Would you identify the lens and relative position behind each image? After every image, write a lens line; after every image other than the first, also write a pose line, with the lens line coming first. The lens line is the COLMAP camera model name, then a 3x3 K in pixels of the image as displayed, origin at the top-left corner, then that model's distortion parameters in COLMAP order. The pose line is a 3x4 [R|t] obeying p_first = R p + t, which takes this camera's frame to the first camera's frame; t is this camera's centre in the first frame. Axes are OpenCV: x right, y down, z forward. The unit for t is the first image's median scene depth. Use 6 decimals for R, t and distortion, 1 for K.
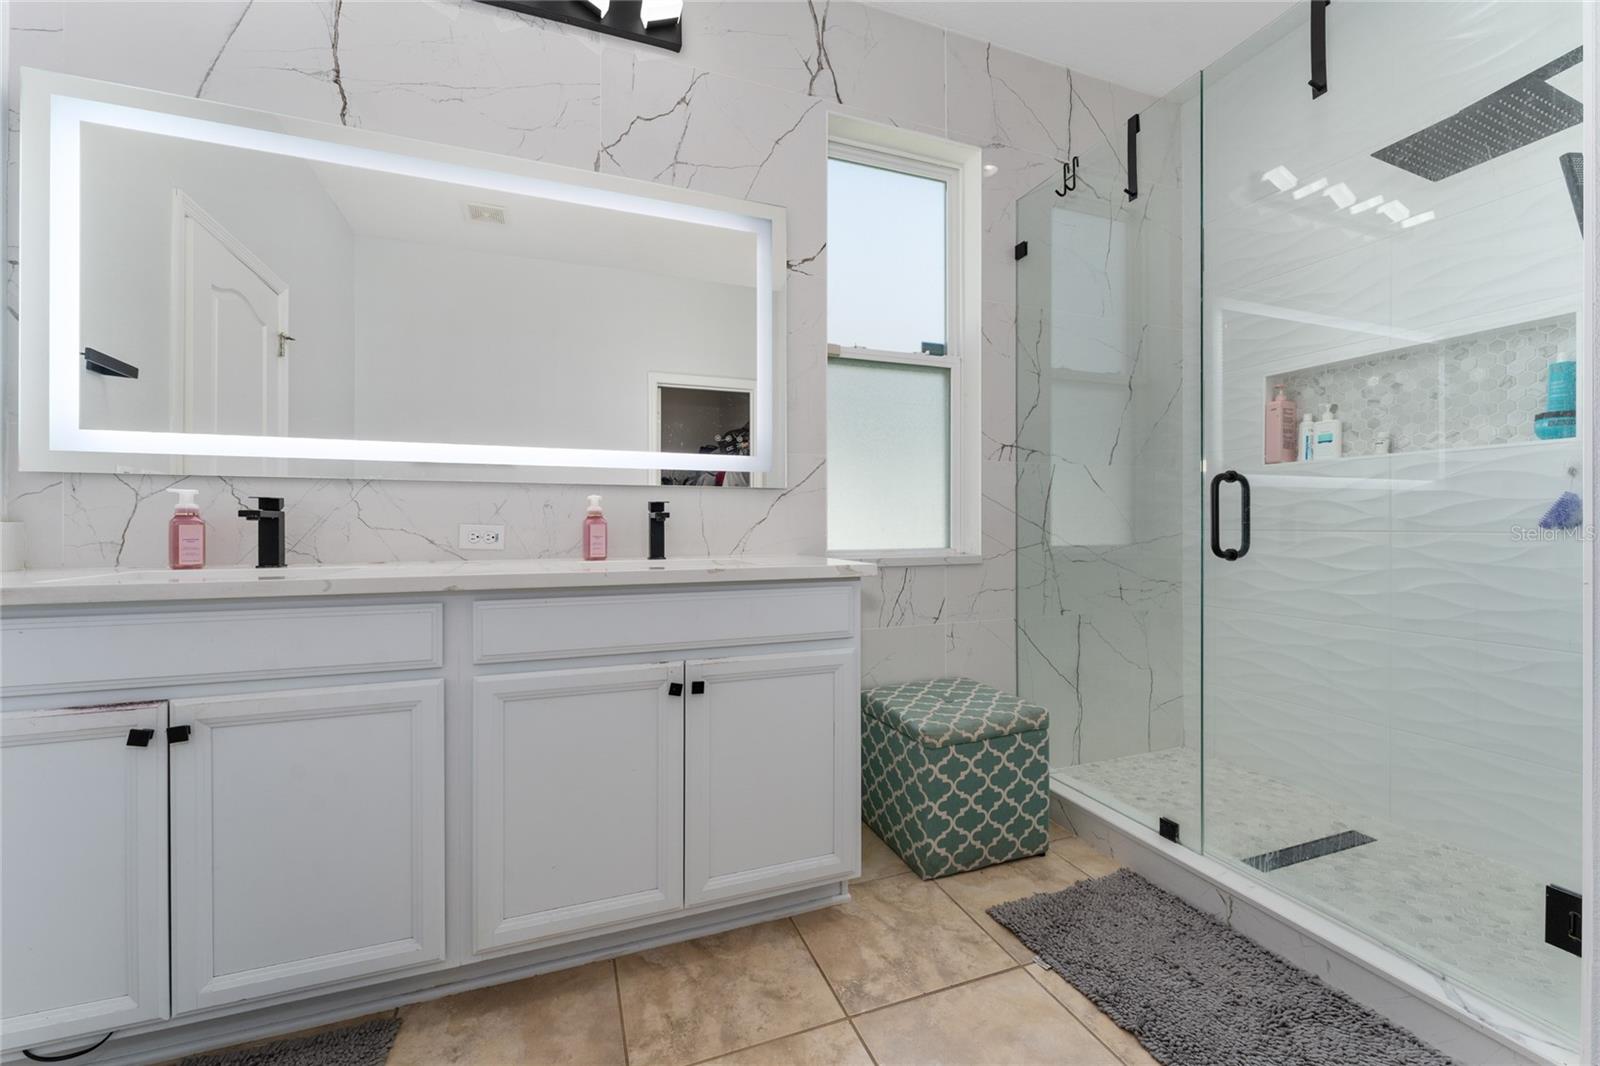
lens RADIAL K [[631.7, 0, 795.5], [0, 631.7, 528.7], [0, 0, 1]] dist [-0.009497, -0.000065]
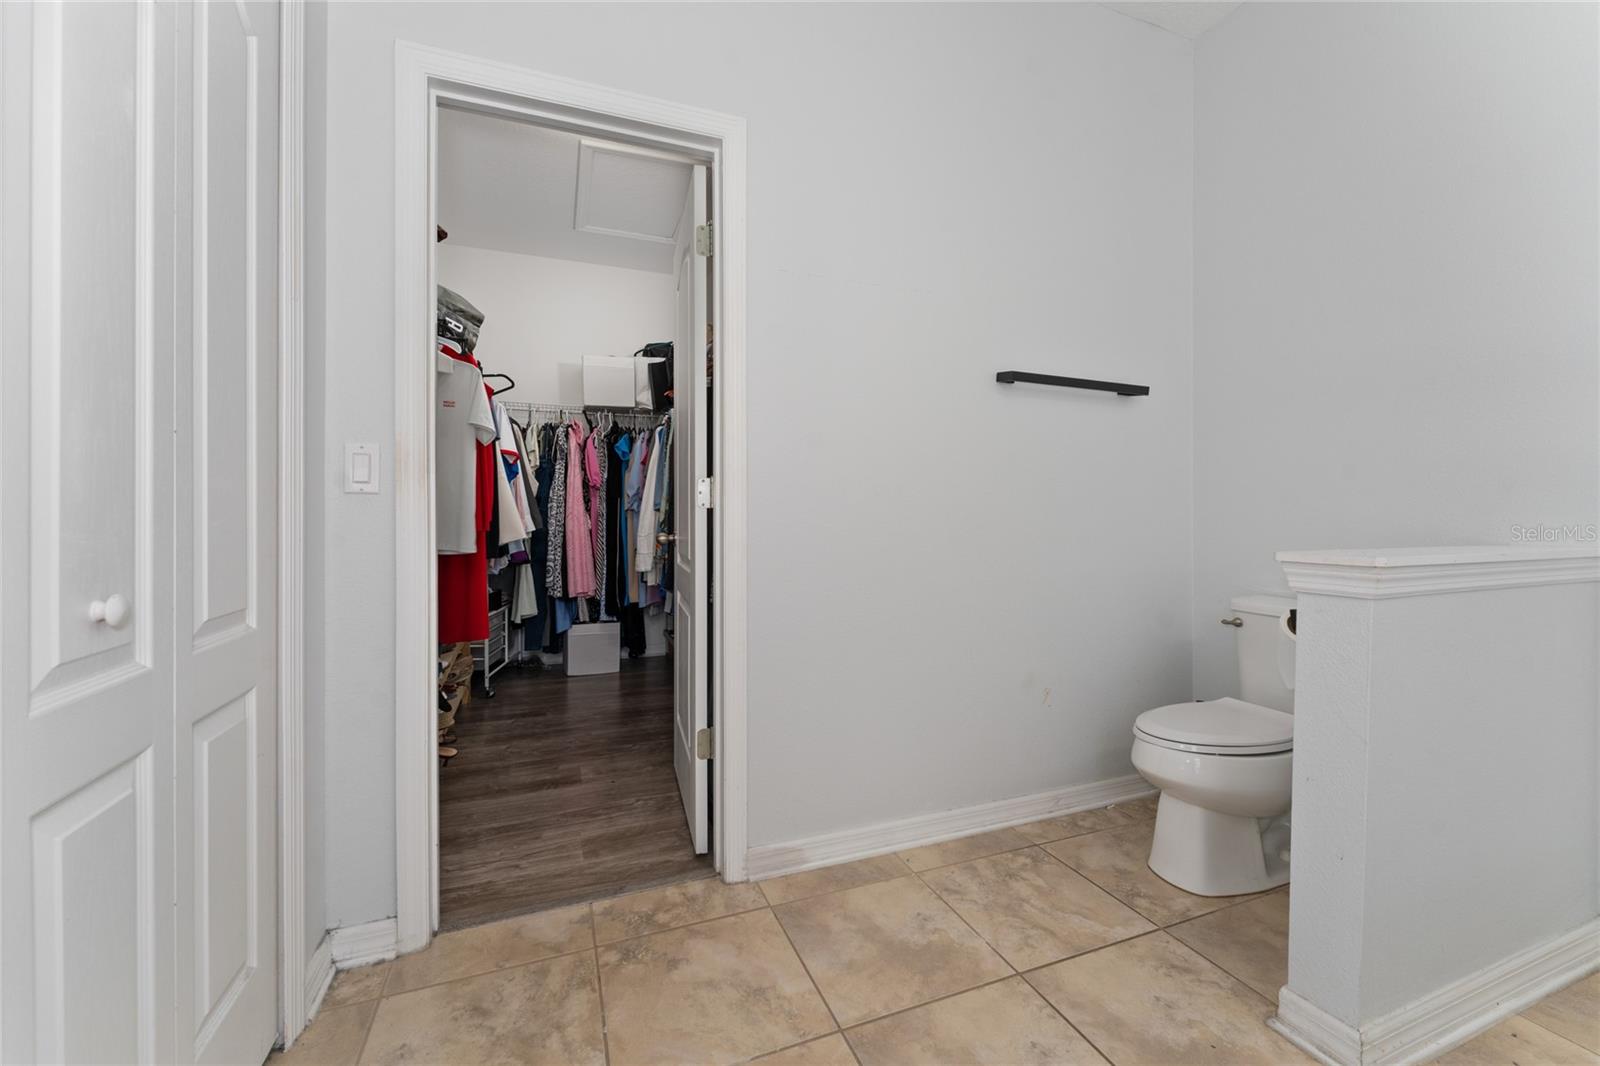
lens RADIAL K [[631.7, 0, 799.0], [0, 631.7, 522.2], [0, 0, 1]] dist [-0.009497, -0.000065]
pose [[-0.999933, -0.000095, -0.011589, 0.559704], [-0.000243, 0.999918, 0.012783, -0.012987], [0.011586, 0.012785, -0.999851, 2.098071]]
